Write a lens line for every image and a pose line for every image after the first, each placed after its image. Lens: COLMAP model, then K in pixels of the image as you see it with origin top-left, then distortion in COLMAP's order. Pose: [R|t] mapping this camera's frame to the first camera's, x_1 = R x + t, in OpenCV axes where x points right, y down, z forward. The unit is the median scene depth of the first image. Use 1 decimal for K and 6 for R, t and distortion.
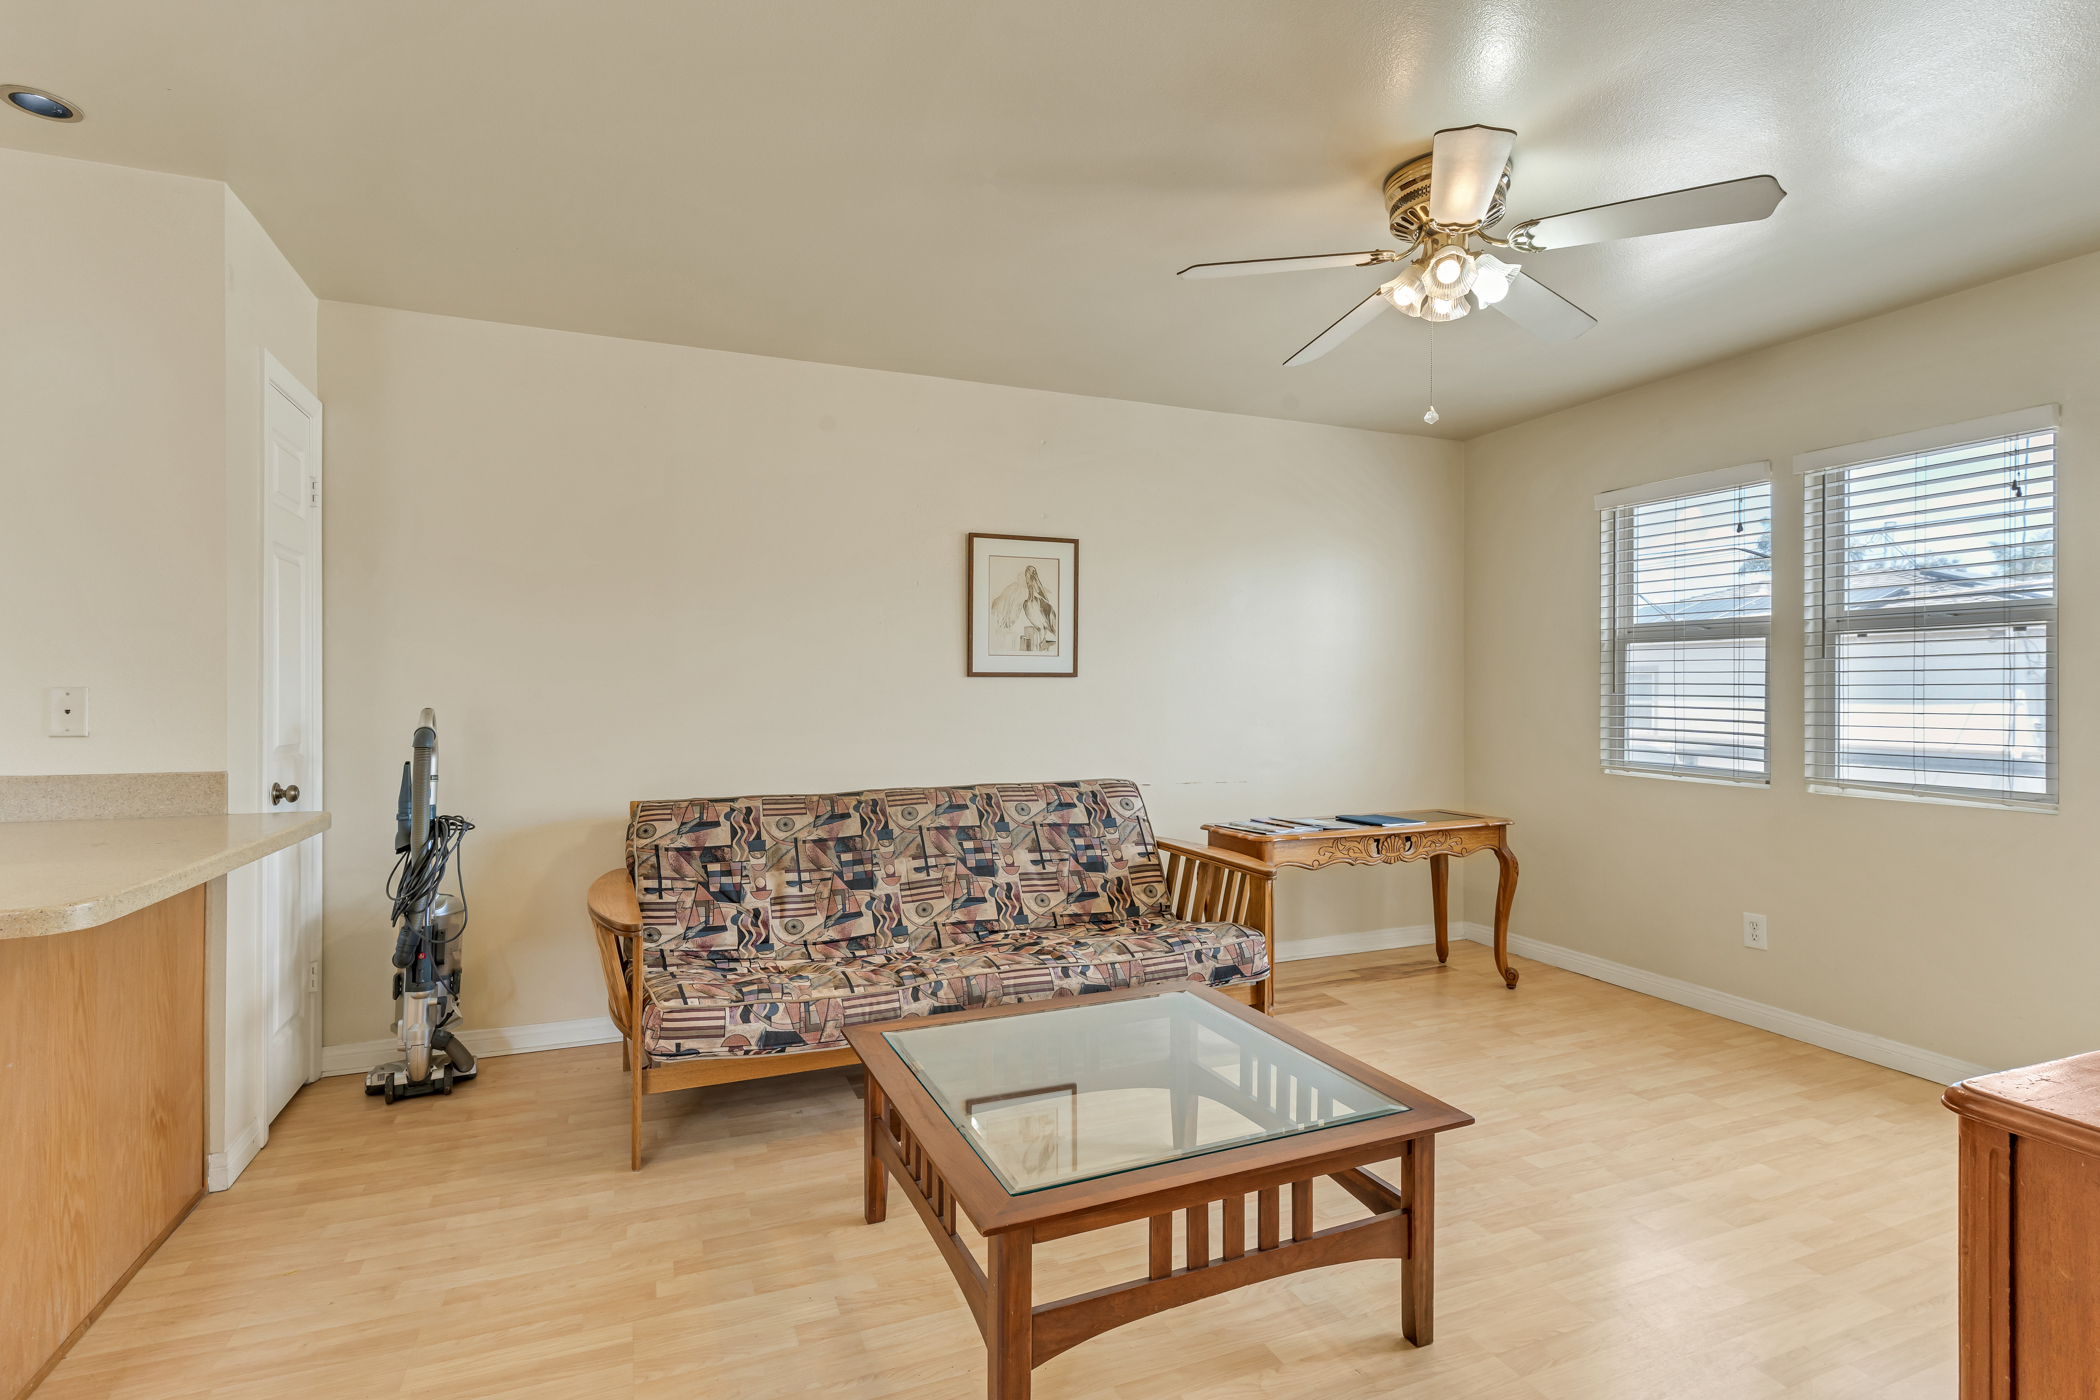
lens RADIAL K [[1009.9, 0, 1066.1], [0, 1009.9, 696.9], [0, 0, 1]] dist [0.001205, 0.000700]
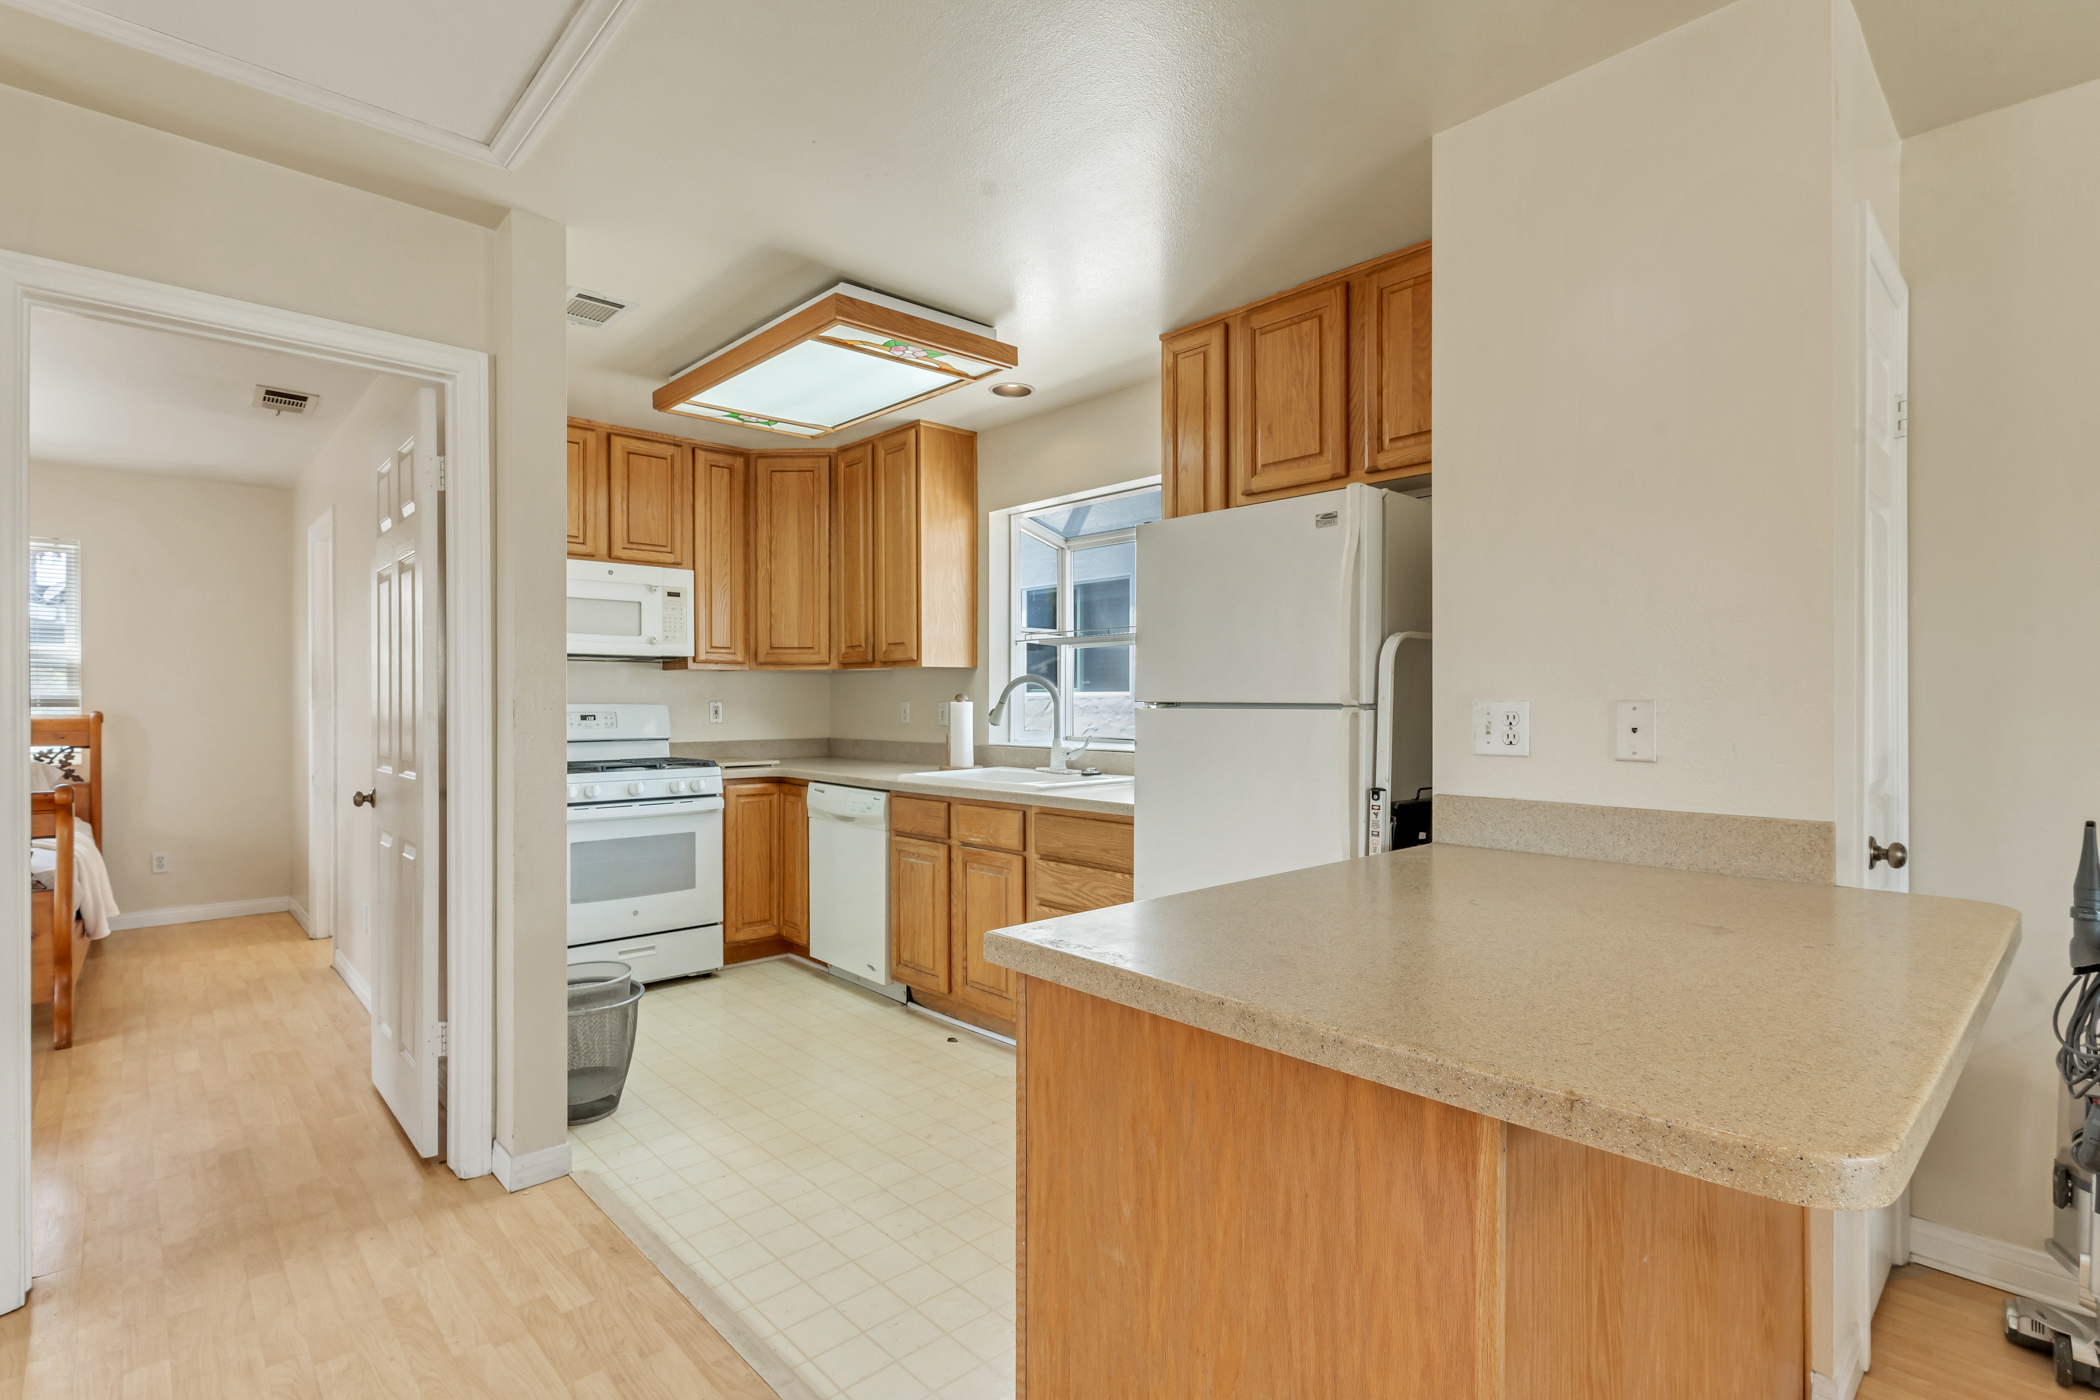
lens RADIAL K [[999.3, 0, 1038.6], [0, 999.3, 703.6], [0, 0, 1]] dist [0.002009, 0.000400]
pose [[0.338185, -0.001181, -0.941079, -0.384782], [0.000531, 0.999999, -0.001064, -0.006167], [0.941080, -0.000140, 0.338185, 0.272215]]
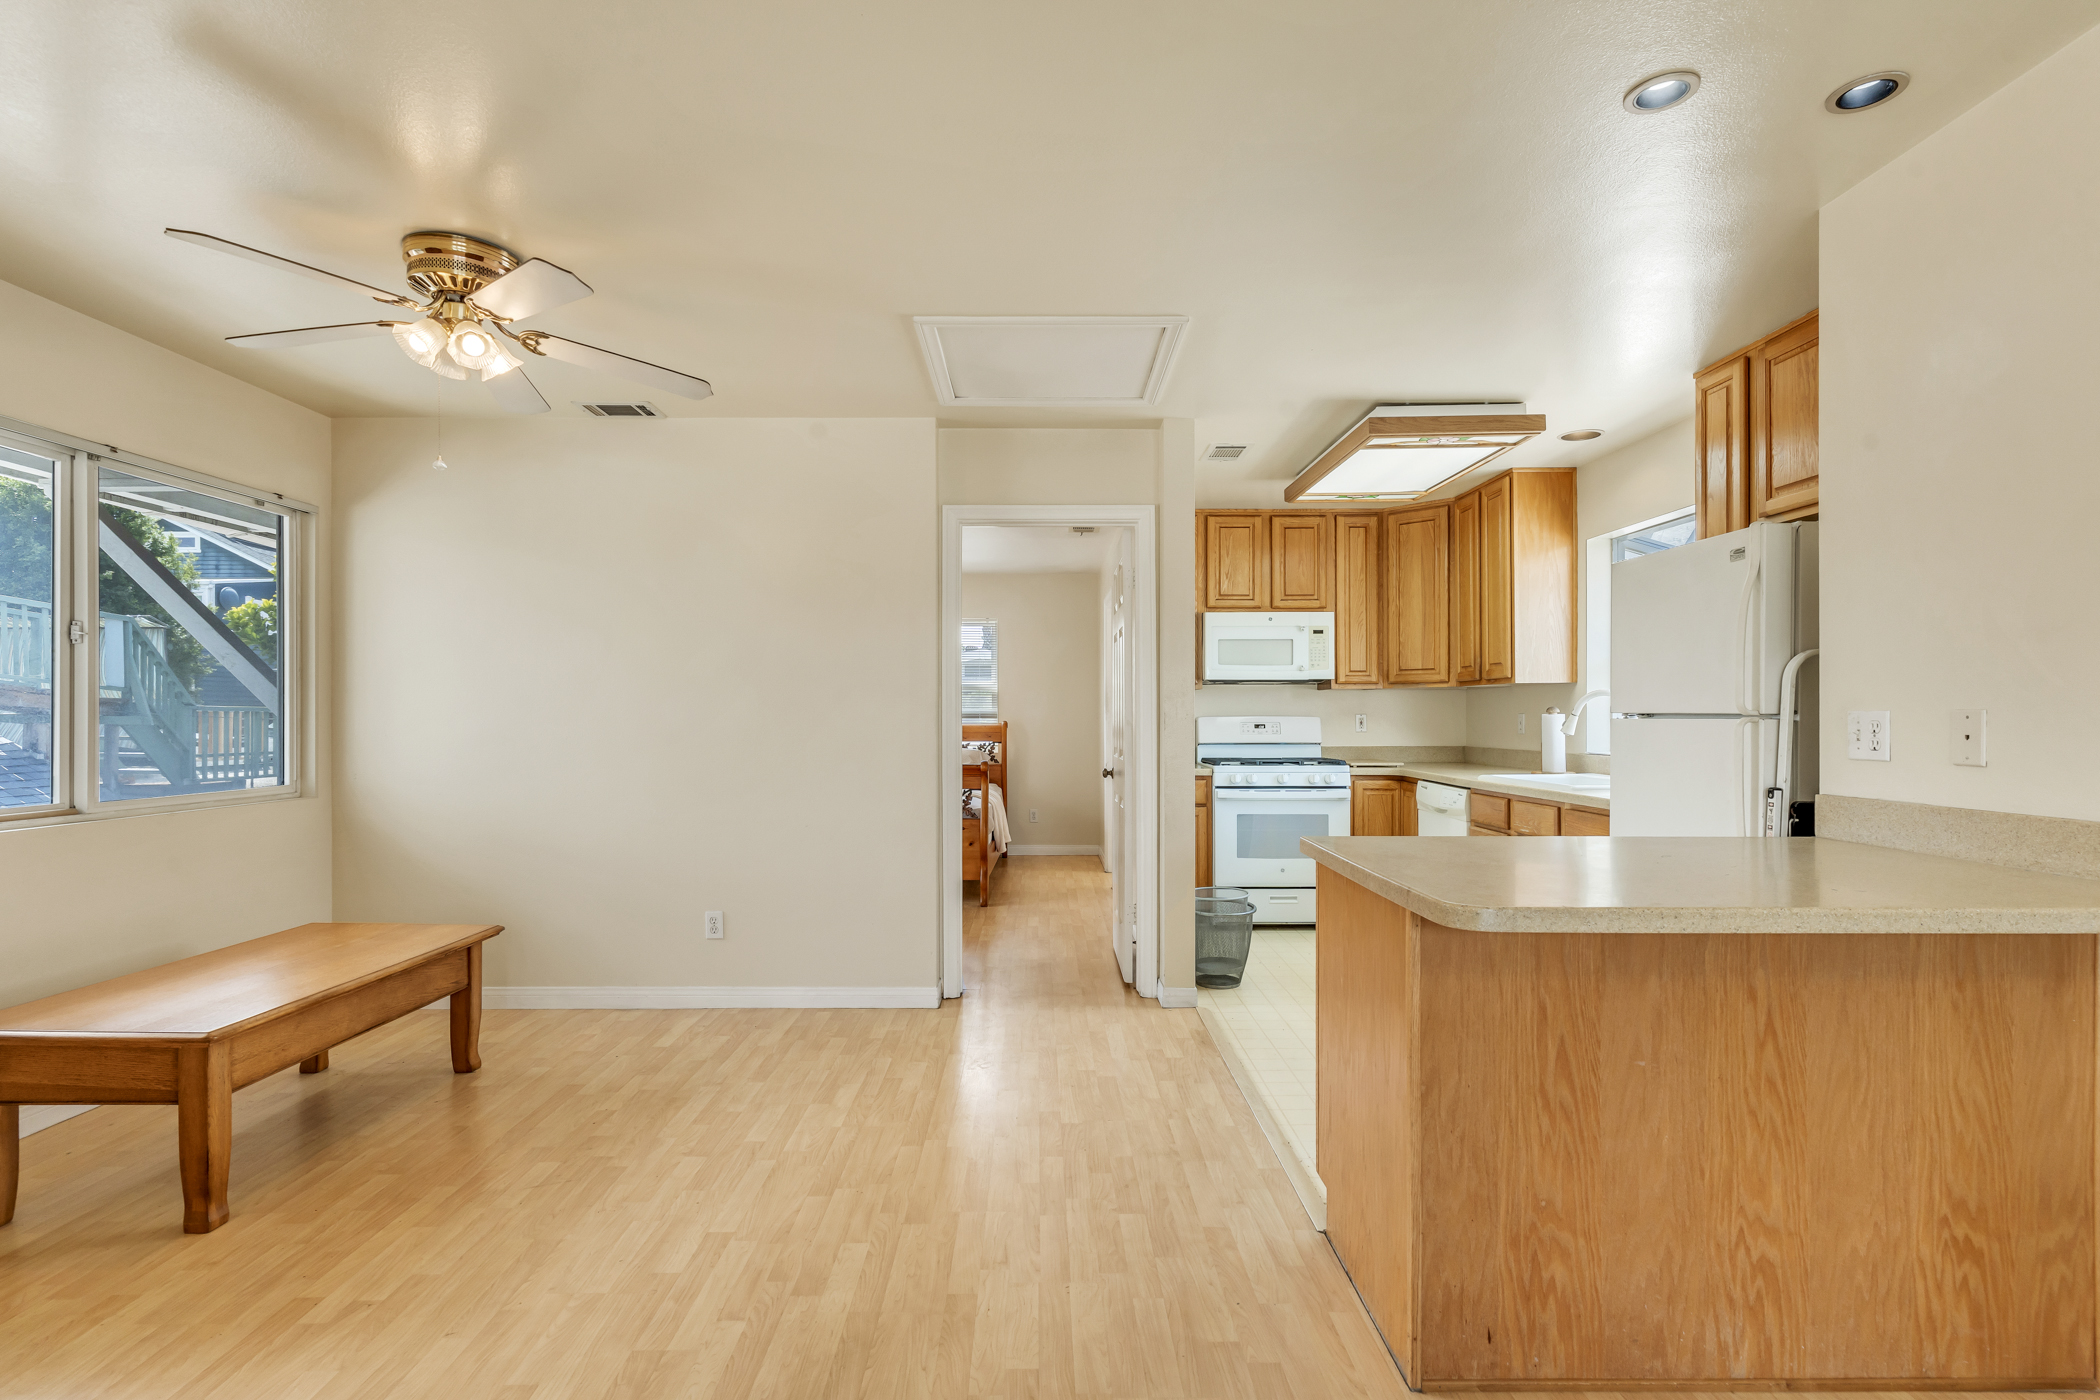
lens RADIAL K [[981.6, 0, 1043.1], [0, 981.6, 716.1], [0, 0, 1]] dist [0.001097, 0.000128]
pose [[-0.379203, -0.002384, -0.925311, 0.114566], [-0.000275, 0.999997, -0.002464, -0.001672], [0.925314, -0.000680, -0.379202, 0.565213]]
